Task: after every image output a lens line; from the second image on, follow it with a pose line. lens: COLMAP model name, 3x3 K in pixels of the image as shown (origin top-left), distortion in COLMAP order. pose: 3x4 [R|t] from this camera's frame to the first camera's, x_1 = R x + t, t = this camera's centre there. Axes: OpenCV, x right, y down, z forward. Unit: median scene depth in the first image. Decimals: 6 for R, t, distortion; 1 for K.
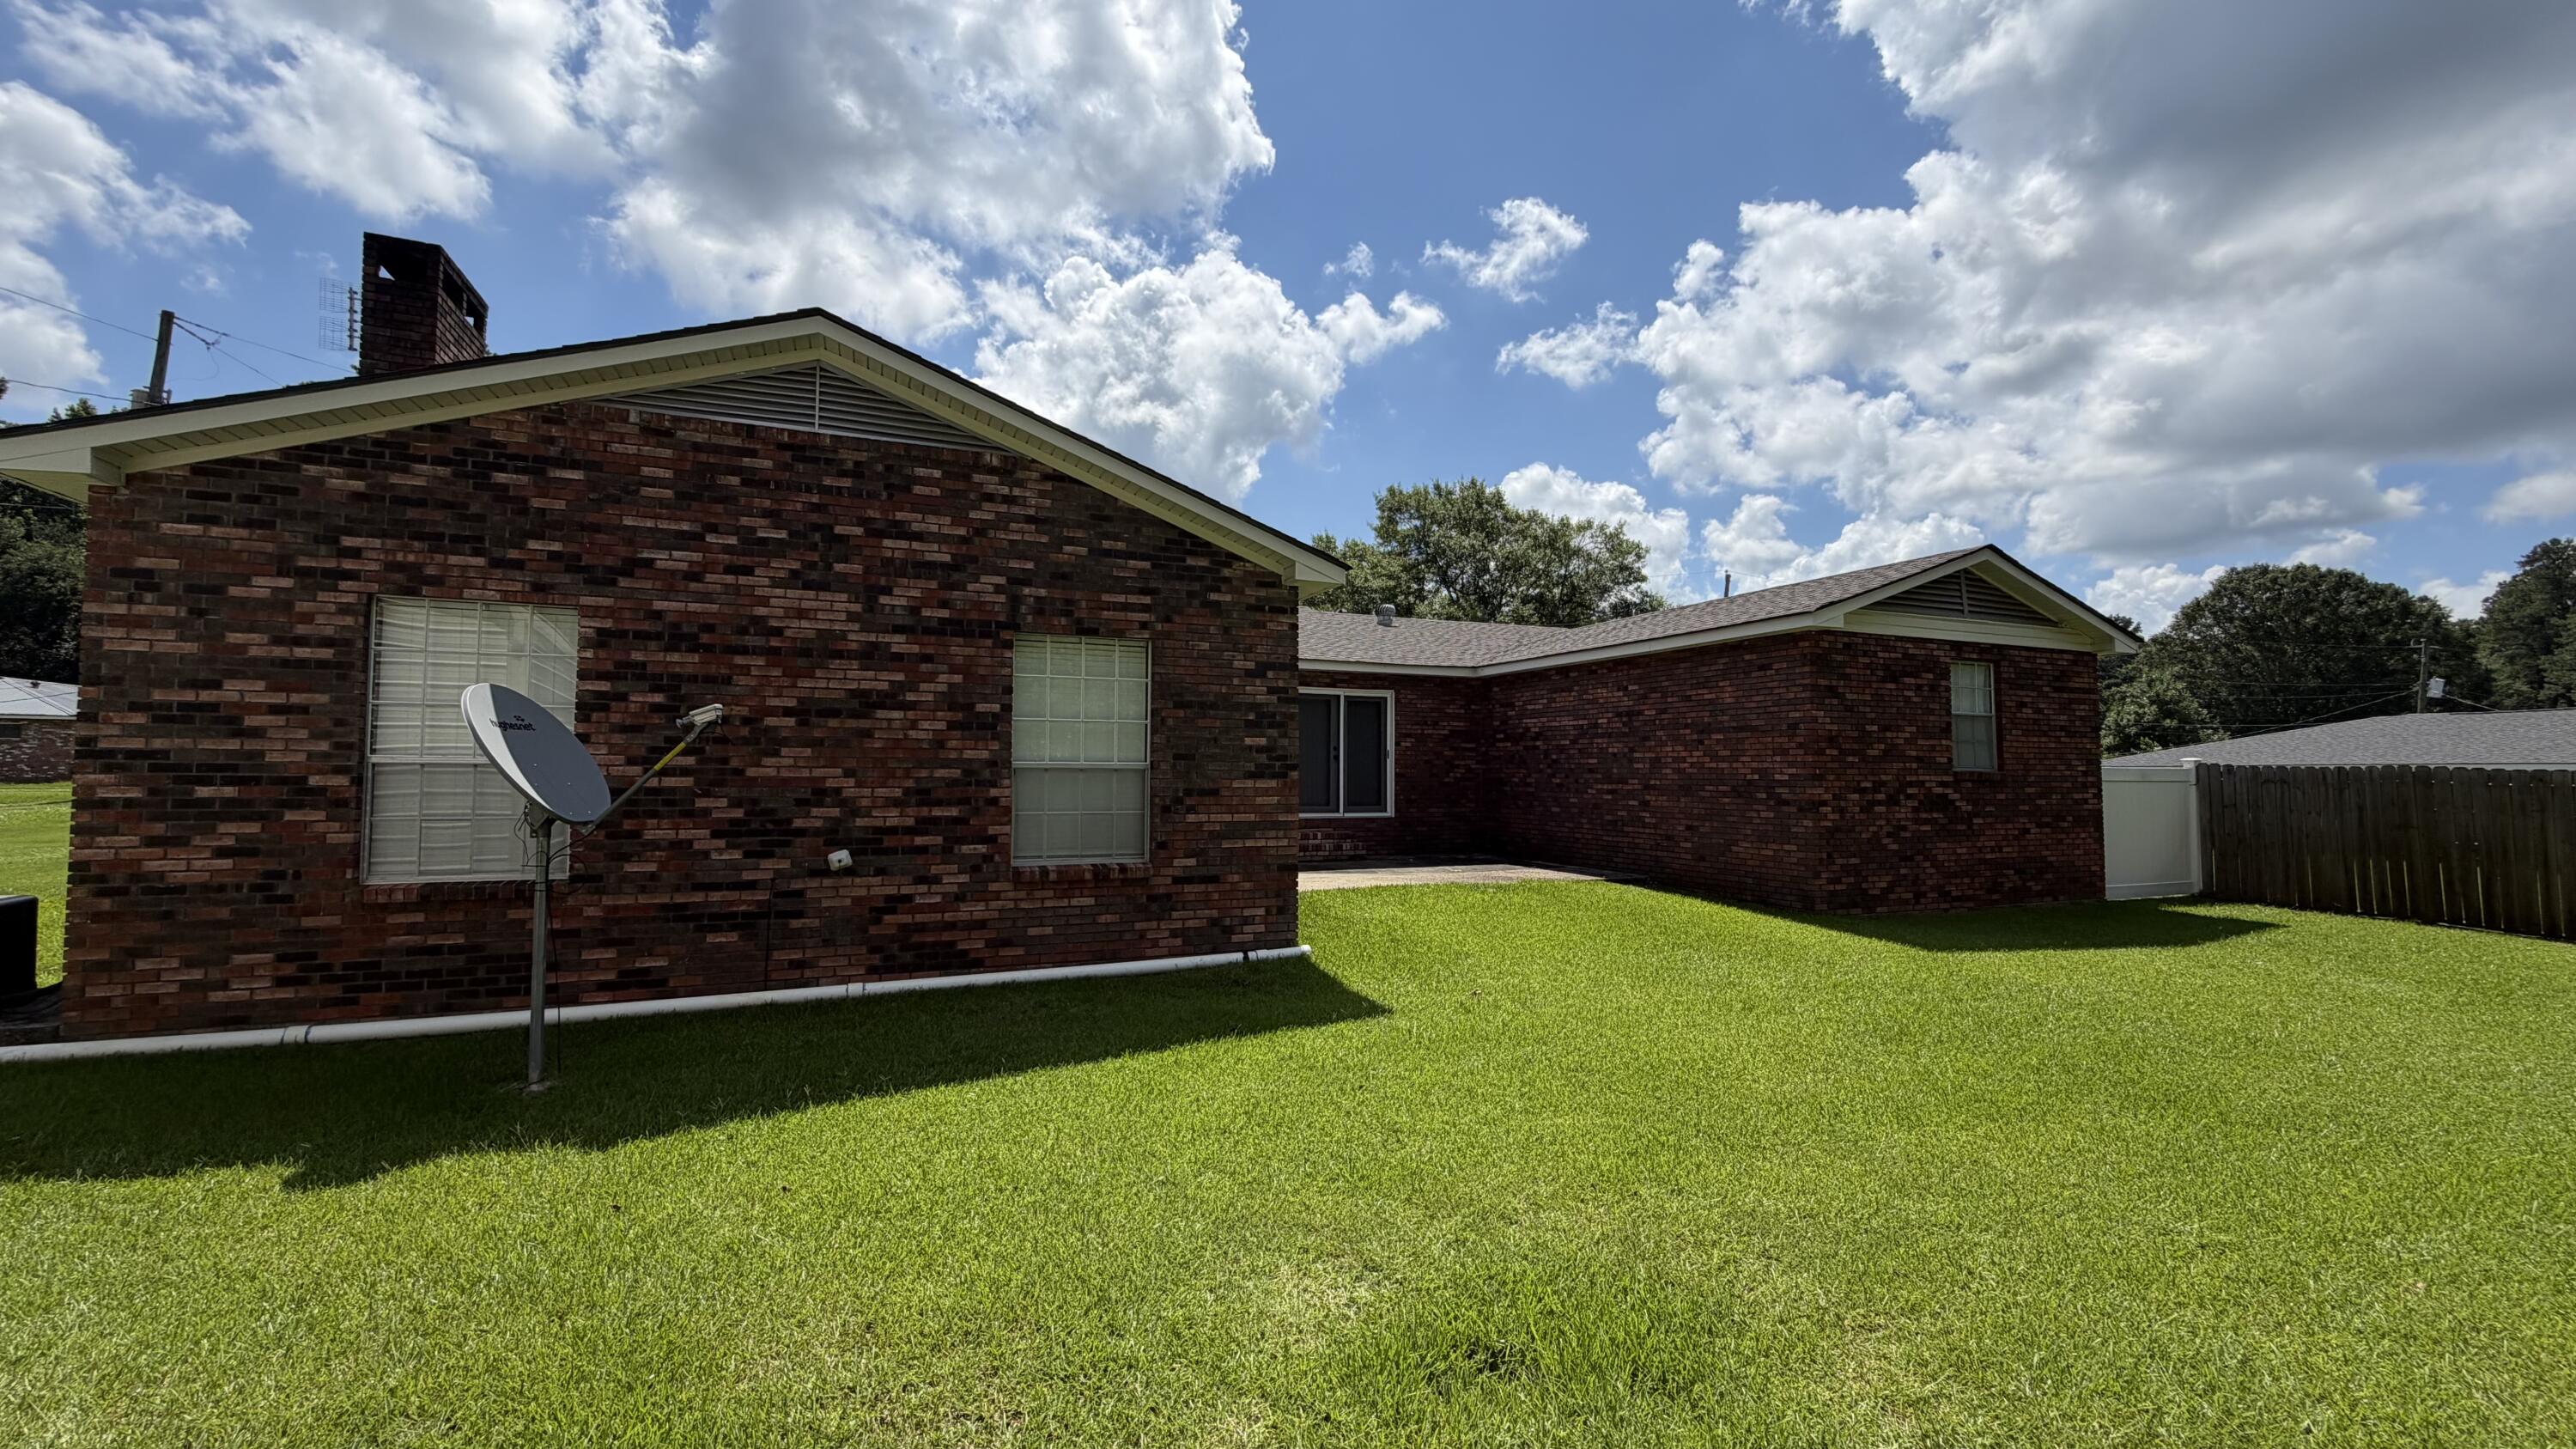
lens RADIAL K [[1031.9, 0, 1276.9], [0, 1031.9, 728.2], [0, 0, 1]] dist [0.000898, 0.000317]
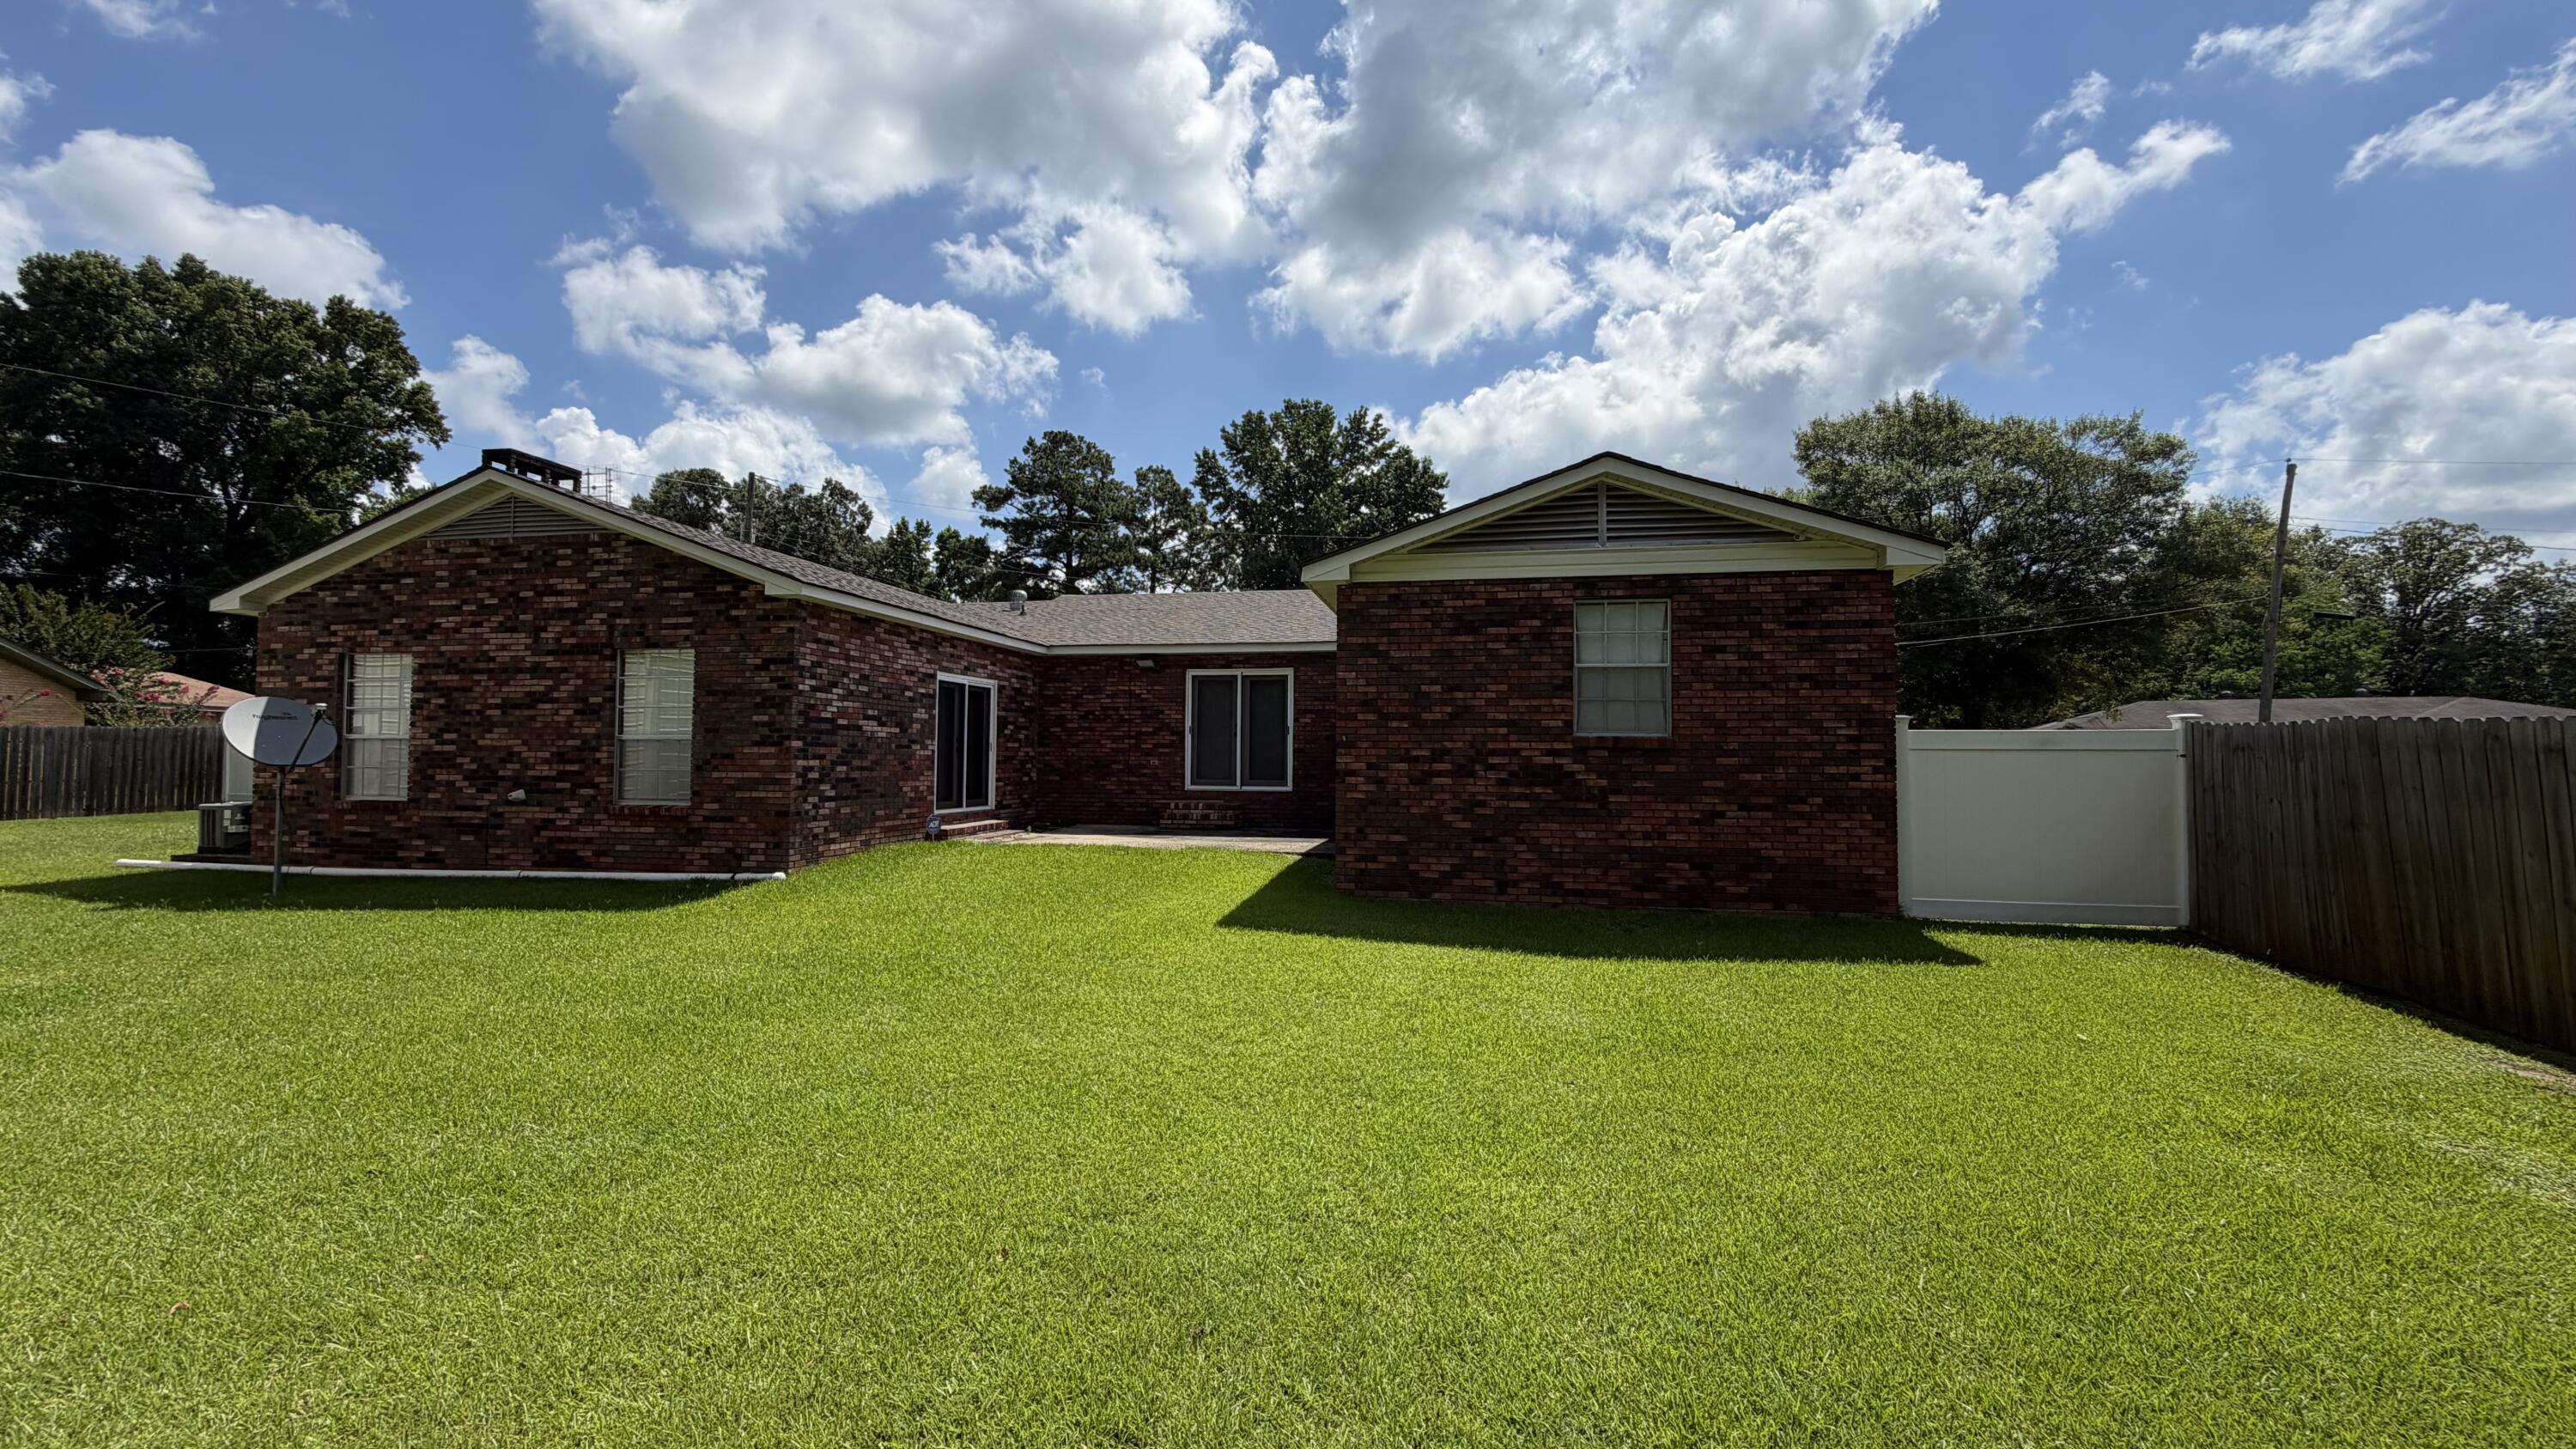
lens RADIAL K [[1031.9, 0, 1276.9], [0, 1031.9, 728.2], [0, 0, 1]] dist [0.000898, 0.000317]
pose [[0.828721, -0.017437, -0.559390, 1.374688], [0.023537, 0.999716, 0.003707, 0.039075], [0.559167, -0.016238, 0.828896, 0.286305]]
